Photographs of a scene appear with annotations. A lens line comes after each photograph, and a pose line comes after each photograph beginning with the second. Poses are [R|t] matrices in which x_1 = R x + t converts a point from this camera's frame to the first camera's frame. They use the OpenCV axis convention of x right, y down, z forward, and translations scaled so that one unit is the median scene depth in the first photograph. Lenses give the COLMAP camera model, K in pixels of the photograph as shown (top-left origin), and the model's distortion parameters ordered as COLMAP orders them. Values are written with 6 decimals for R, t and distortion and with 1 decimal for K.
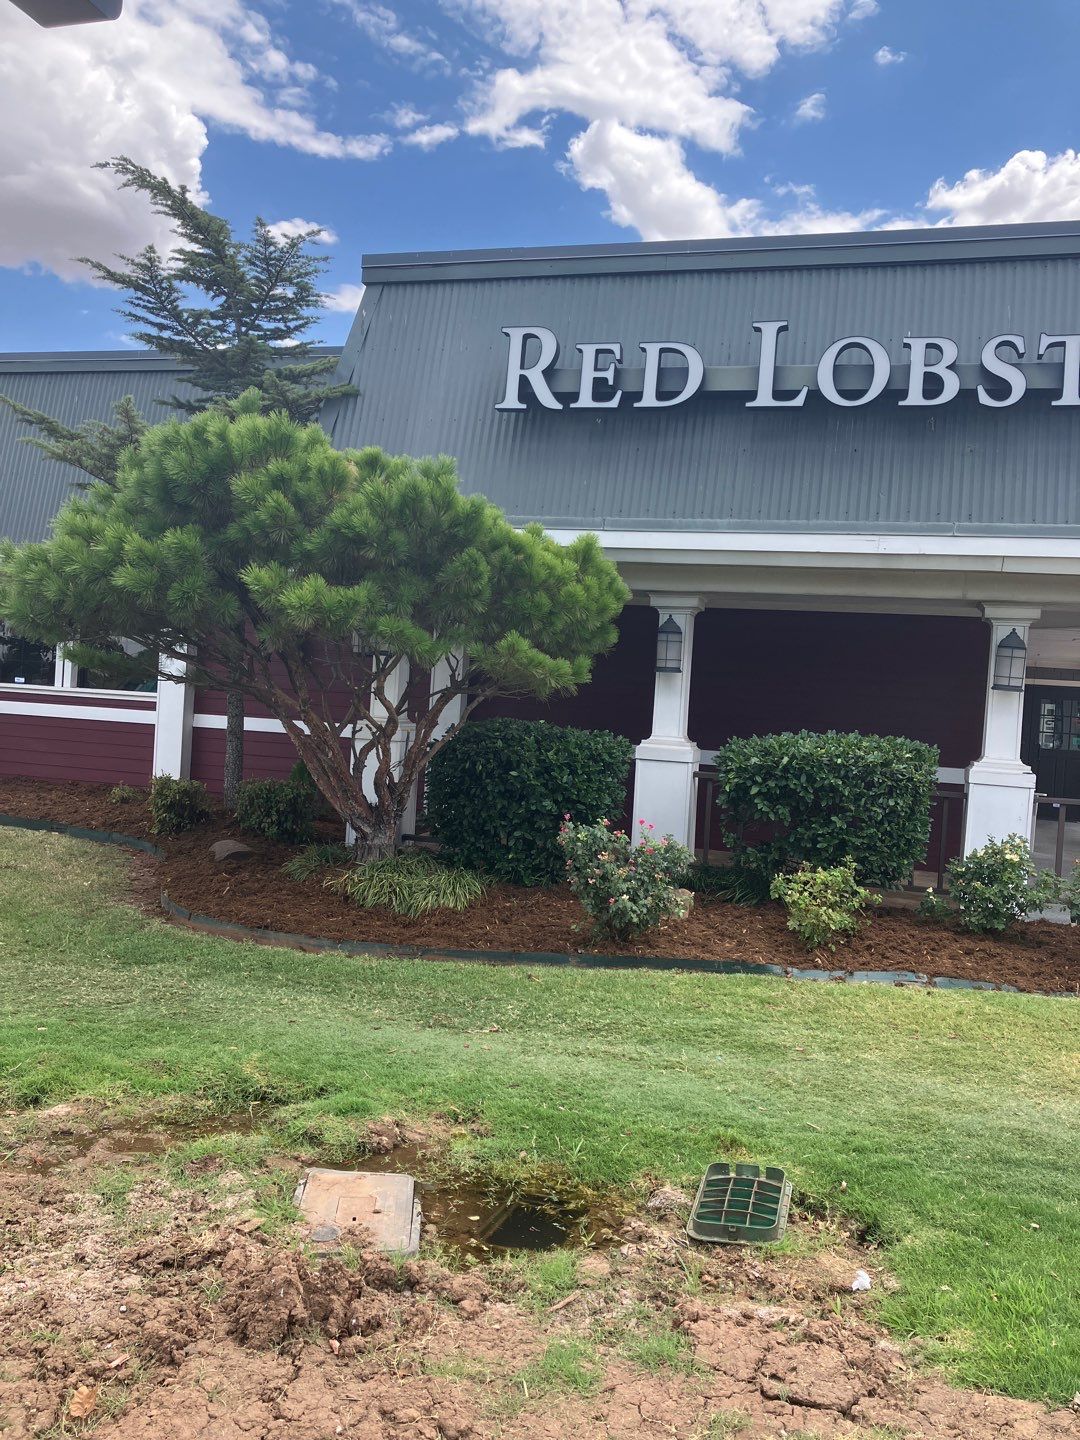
lens RADIAL K [[1178.9, 0, 549.2], [0, 1178.9, 710.0], [0, 0, 1]] dist [0.030241, -0.035605]
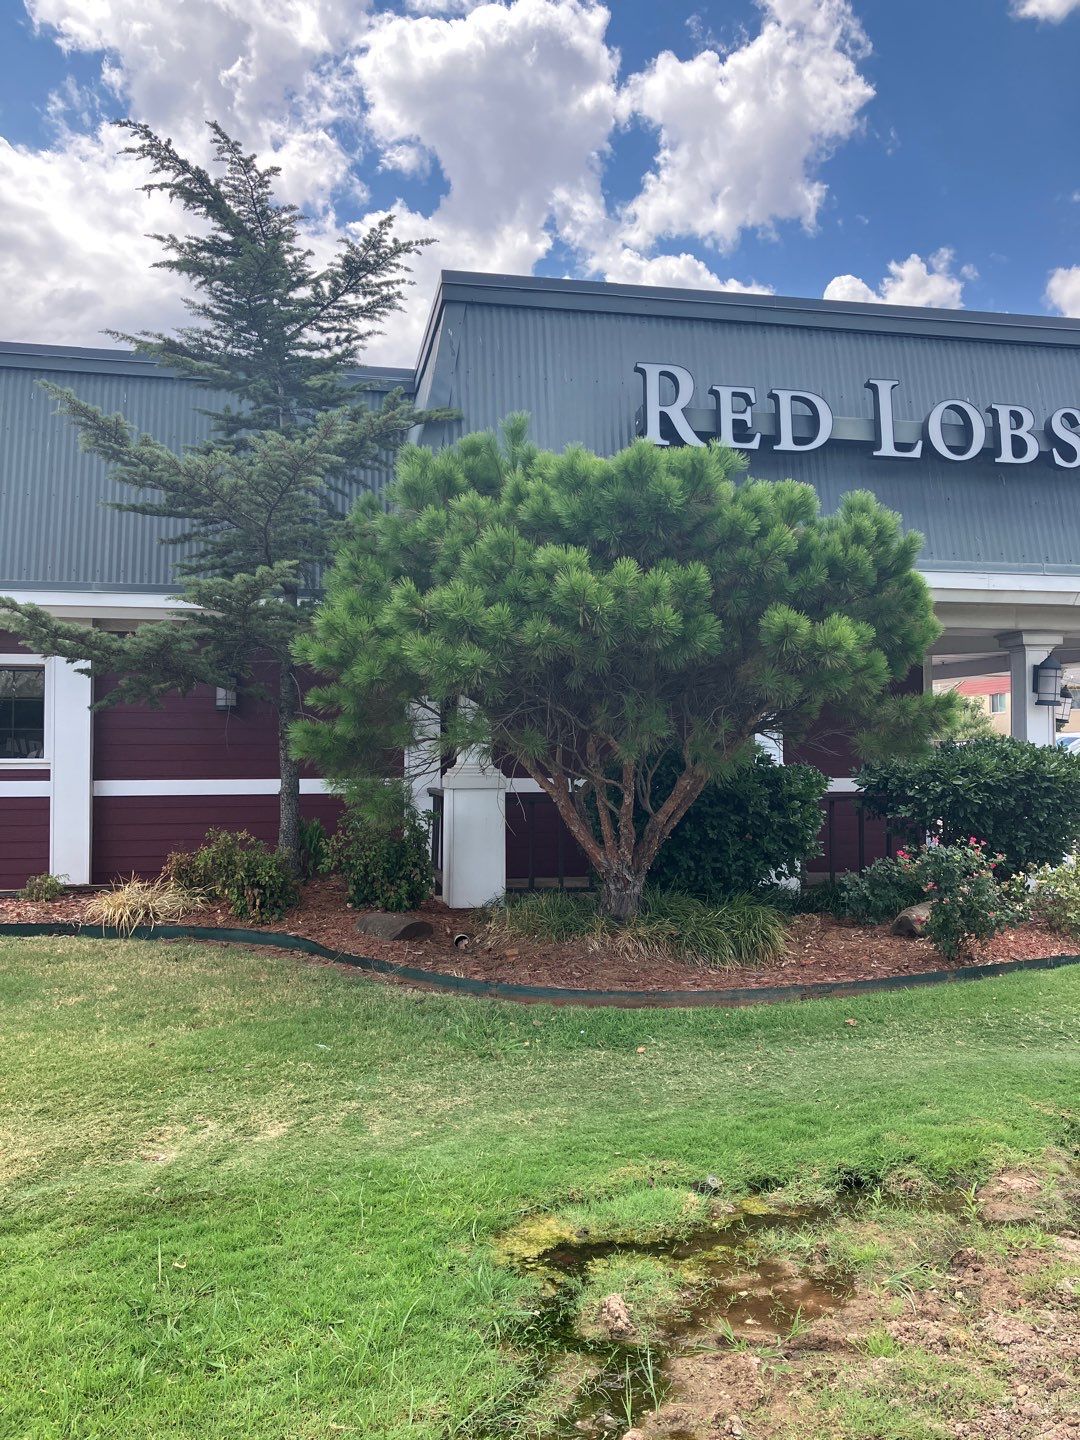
lens RADIAL K [[1178.9, 0, 552.4], [0, 1178.9, 720.4], [0, 0, 1]] dist [0.030241, -0.035605]
pose [[0.886339, -0.052838, 0.460012, -0.619520], [0.059657, 0.998219, -0.000288, -0.030701], [-0.459178, 0.027698, 0.887912, 0.176921]]
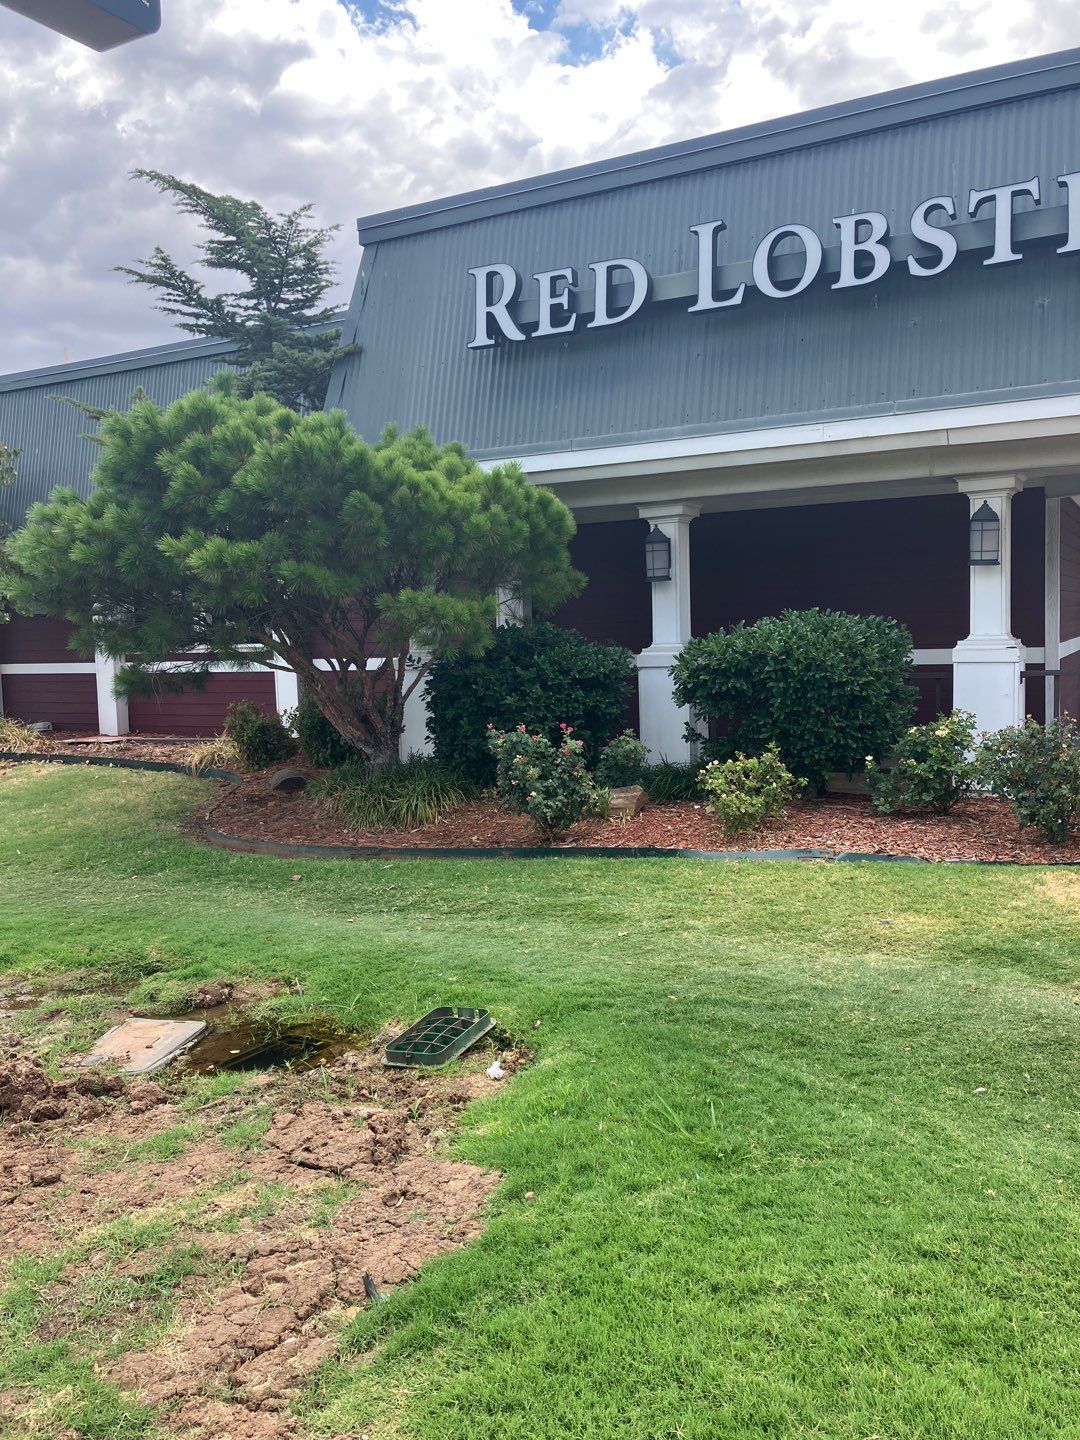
lens RADIAL K [[1182.1, 0, 540.0], [0, 1182.1, 717.2], [0, 0, 1]] dist [0.000380, 0.016694]
pose [[0.970622, -0.075516, -0.228450, 0.252141], [0.091306, 0.994053, 0.059342, 0.017604], [0.222610, -0.078458, 0.971745, -0.044062]]
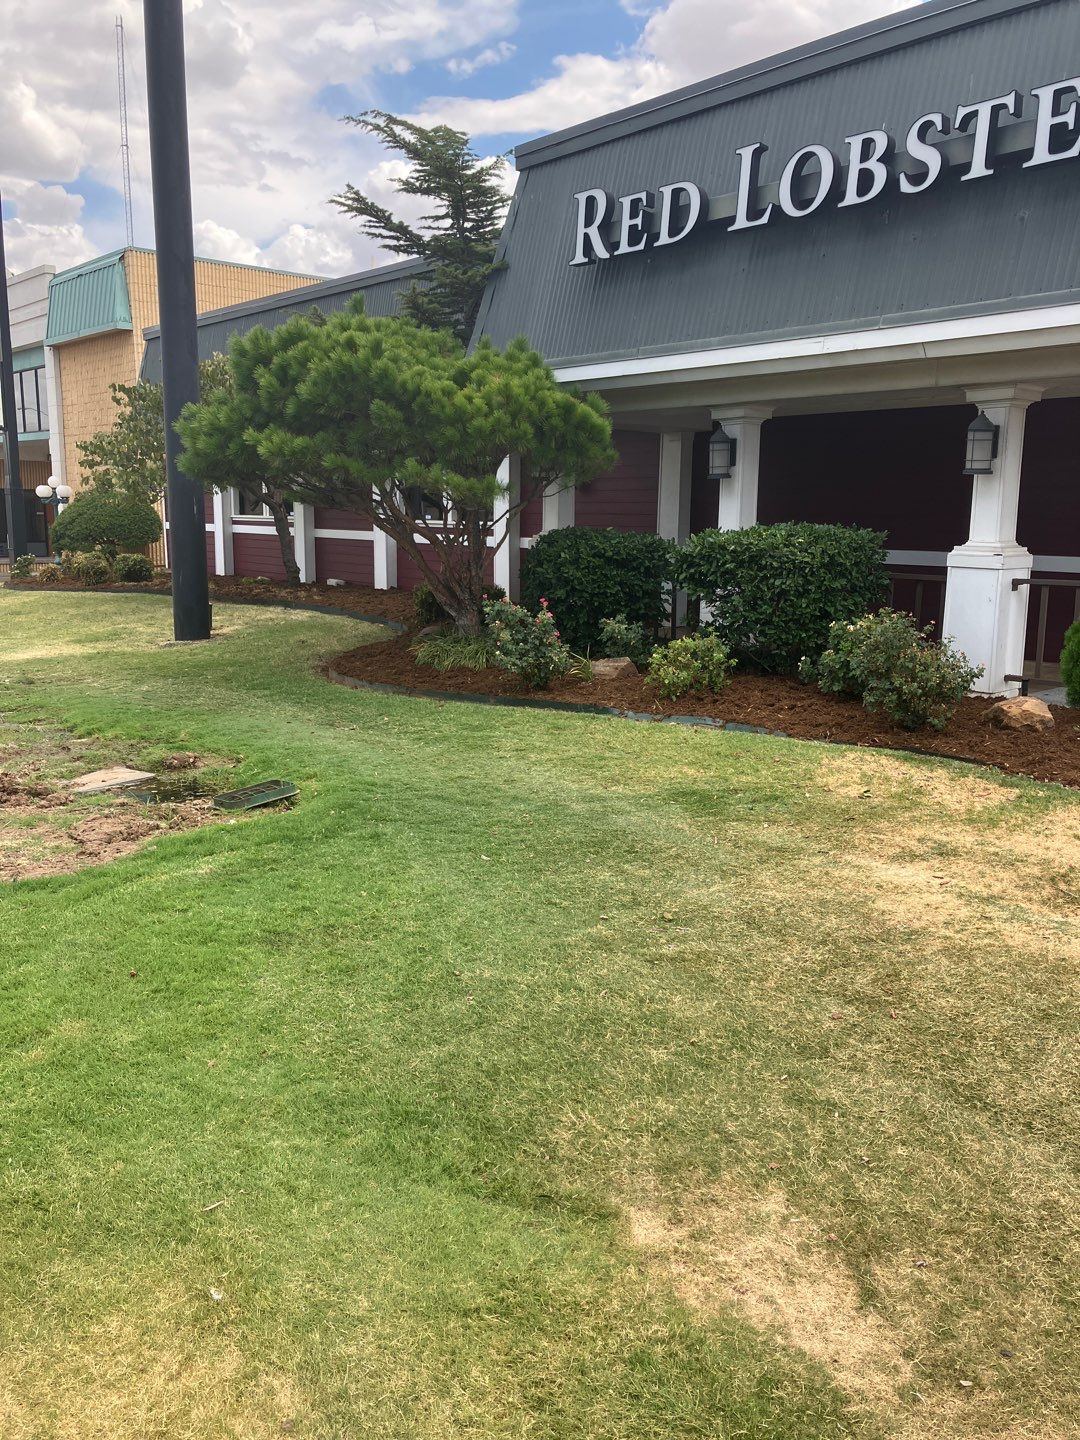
lens RADIAL K [[1178.9, 0, 542.4], [0, 1178.9, 715.3], [0, 0, 1]] dist [0.030241, -0.035605]
pose [[0.833539, 0.040198, -0.550996, 0.663451], [0.039799, 0.990389, 0.132462, 0.040801], [0.551025, -0.132342, 0.823928, -0.076890]]
